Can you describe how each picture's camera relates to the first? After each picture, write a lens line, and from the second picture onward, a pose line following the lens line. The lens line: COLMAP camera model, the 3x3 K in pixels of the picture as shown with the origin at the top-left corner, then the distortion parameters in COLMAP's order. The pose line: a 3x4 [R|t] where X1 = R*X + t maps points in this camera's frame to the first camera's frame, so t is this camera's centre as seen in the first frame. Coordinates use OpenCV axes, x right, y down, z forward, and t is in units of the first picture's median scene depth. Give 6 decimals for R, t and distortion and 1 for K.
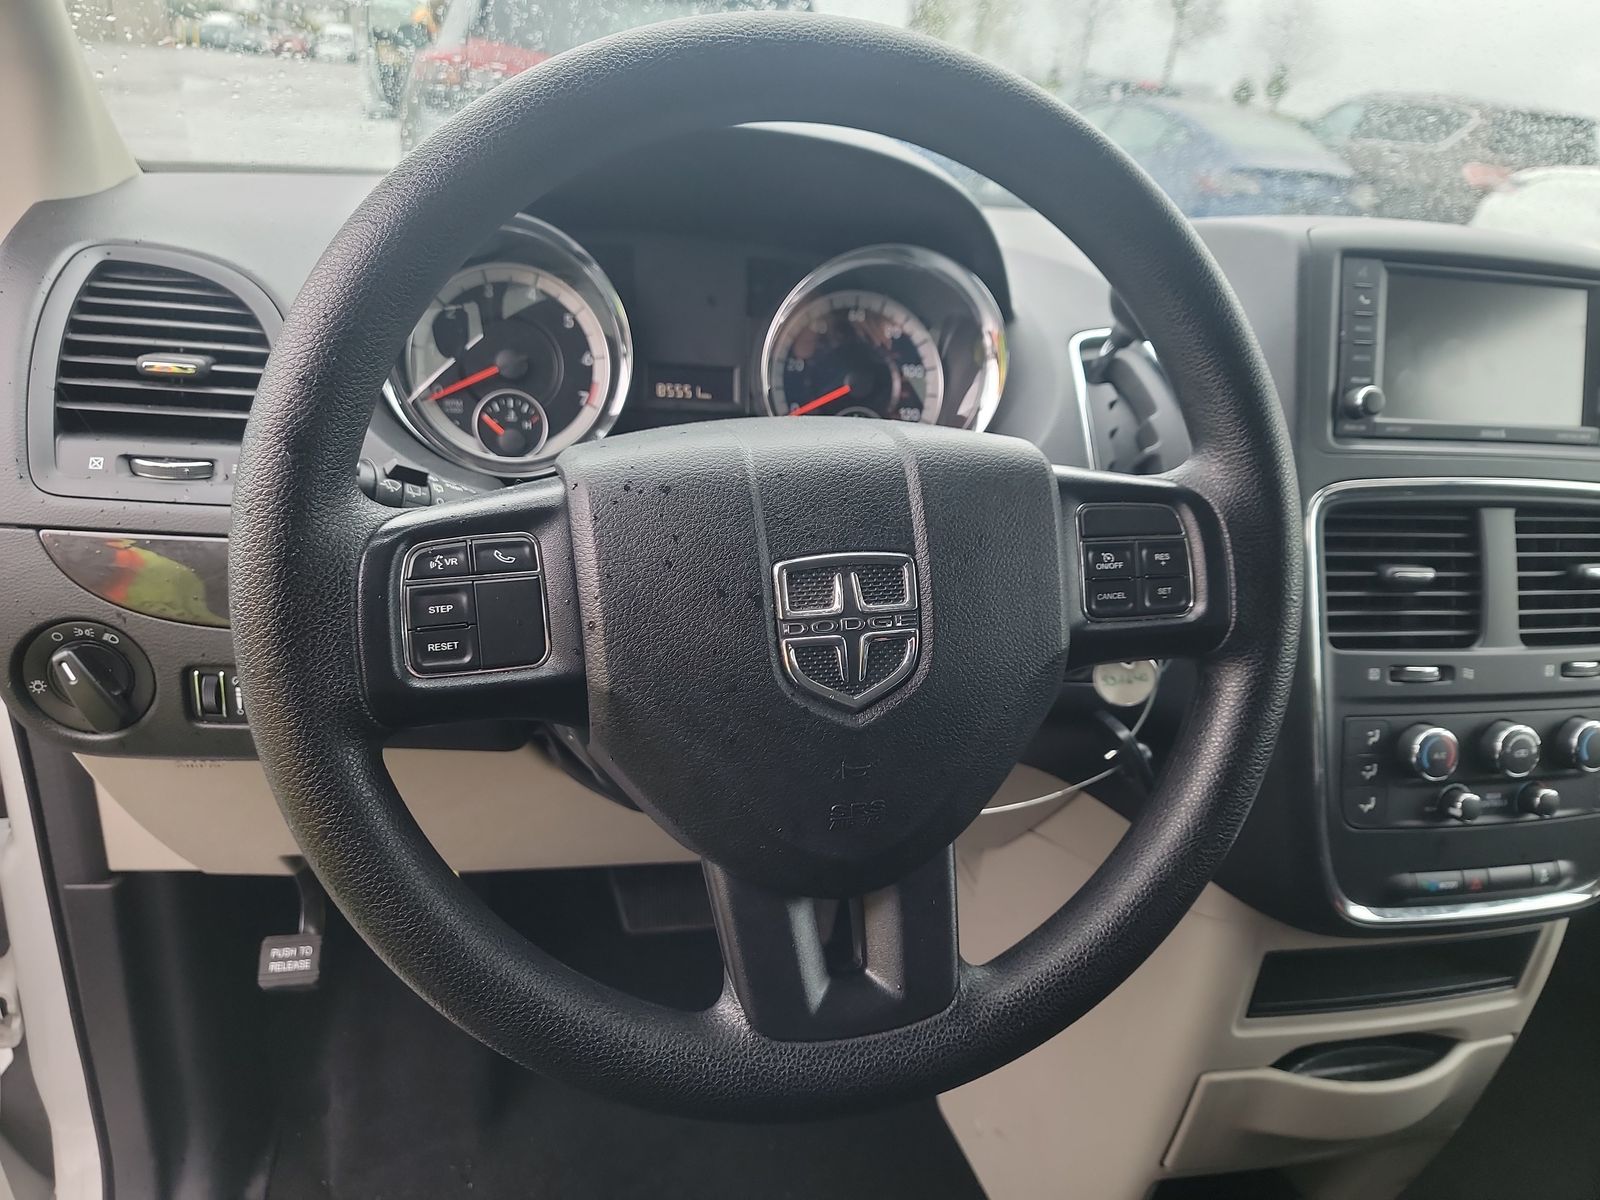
lens RADIAL K [[1130.5, 0, 800.3], [0, 1130.5, 604.4], [0, 0, 1]] dist [-0.002800, 0.000940]
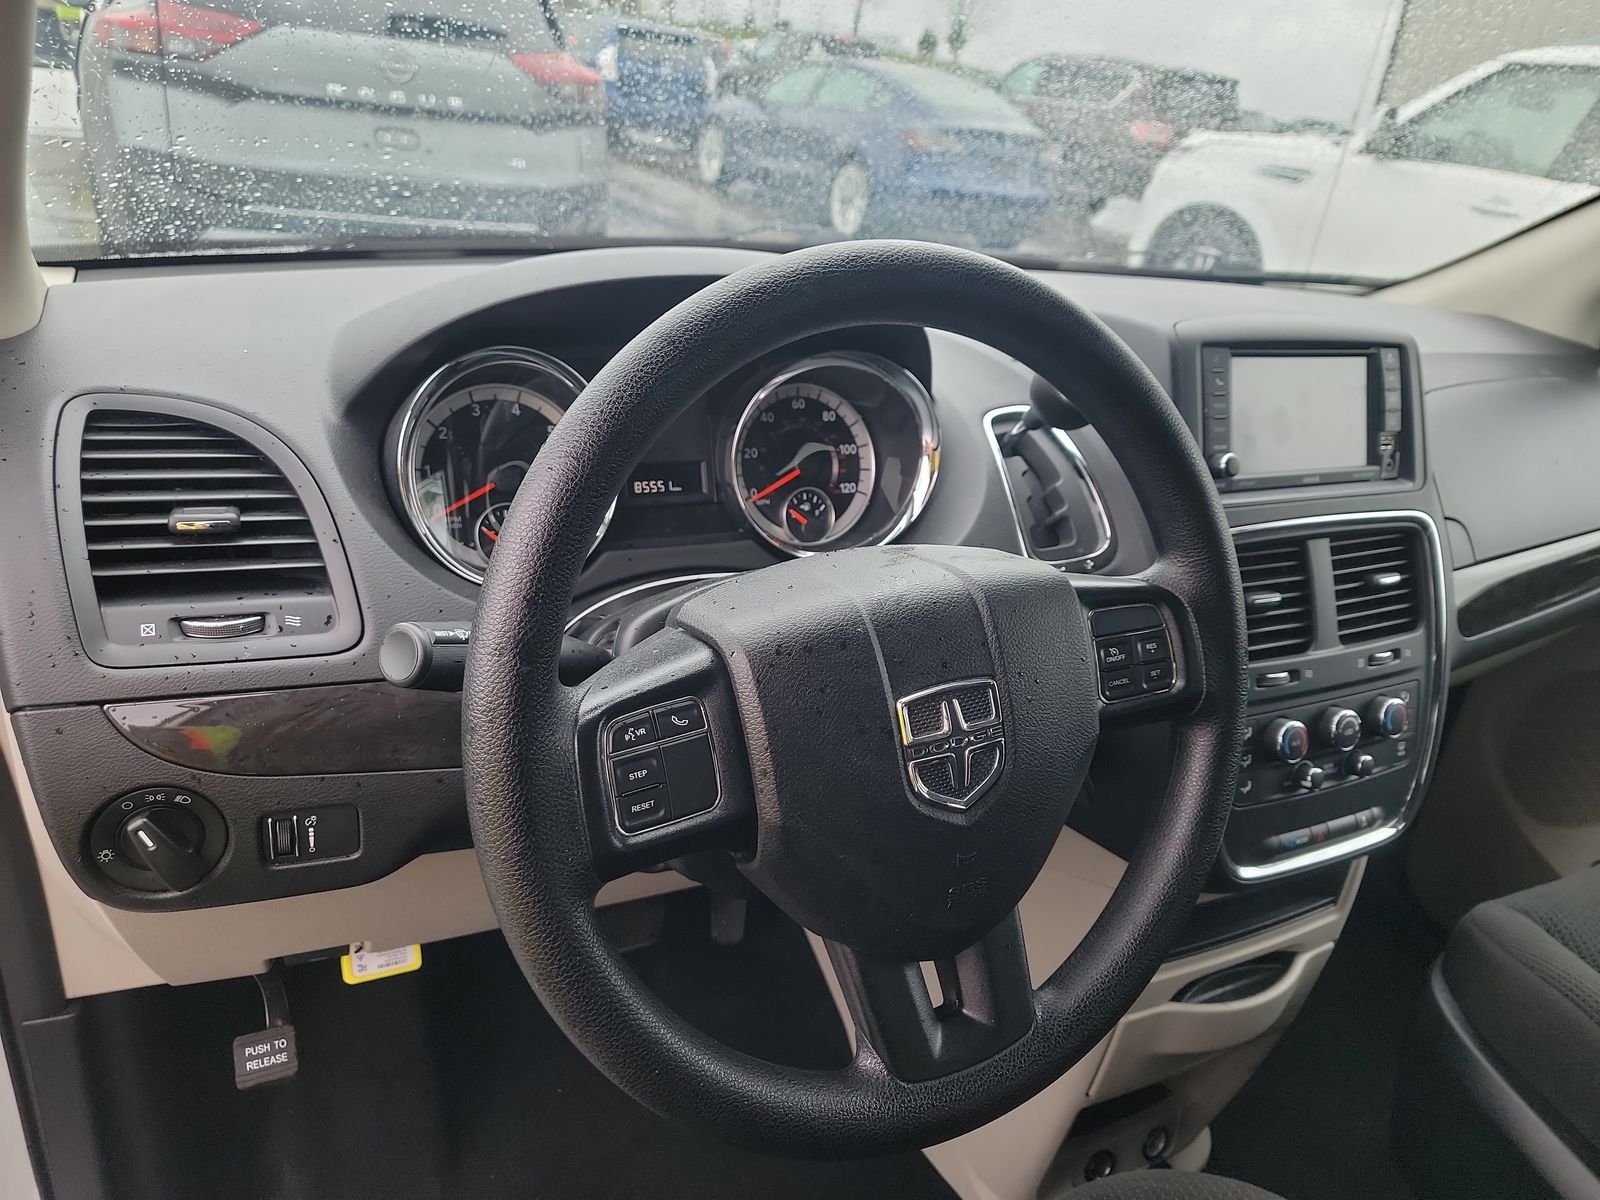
lens RADIAL K [[1131.3, 0, 800.0], [0, 1131.3, 600.0], [0, 0, 1]] dist [0.045859, -0.068210]
pose [[0.970340, -0.088992, 0.224769, -0.237858], [0.079636, 0.995551, 0.050371, -0.130756], [-0.228251, -0.030978, 0.973109, -0.102185]]
